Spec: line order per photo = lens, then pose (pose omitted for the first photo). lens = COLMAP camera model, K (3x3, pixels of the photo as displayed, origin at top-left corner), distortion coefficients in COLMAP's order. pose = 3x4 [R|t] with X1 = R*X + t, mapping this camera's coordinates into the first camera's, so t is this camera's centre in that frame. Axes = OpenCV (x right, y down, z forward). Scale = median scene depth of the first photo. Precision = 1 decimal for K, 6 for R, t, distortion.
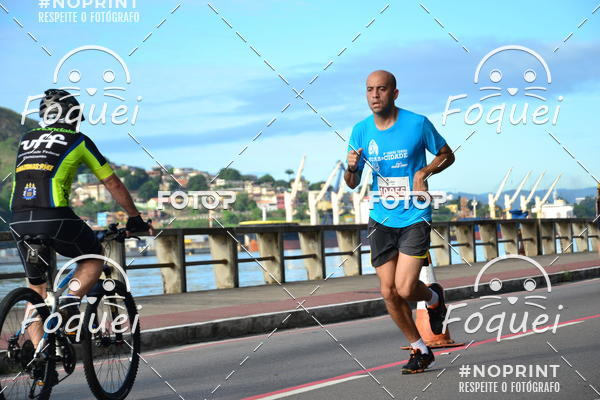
lens RADIAL K [[4003.3, 0, 335.9], [0, 4003.3, 202.7], [0, 0, 1]] dist [3.015326, 0.000000]
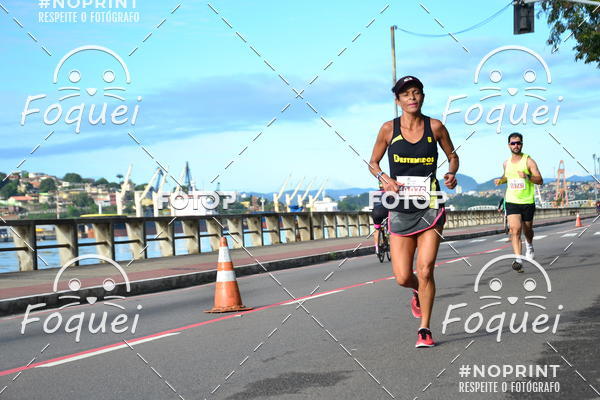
lens RADIAL K [[4003.3, 0, 274.9], [0, 4003.3, 191.1], [0, 0, 1]] dist [3.015326, 0.000000]
pose [[0.997645, -0.000188, 0.068586, -0.050593], [0.000298, 0.999999, -0.001600, -0.000770], [-0.068585, 0.001617, 0.997644, -0.295101]]
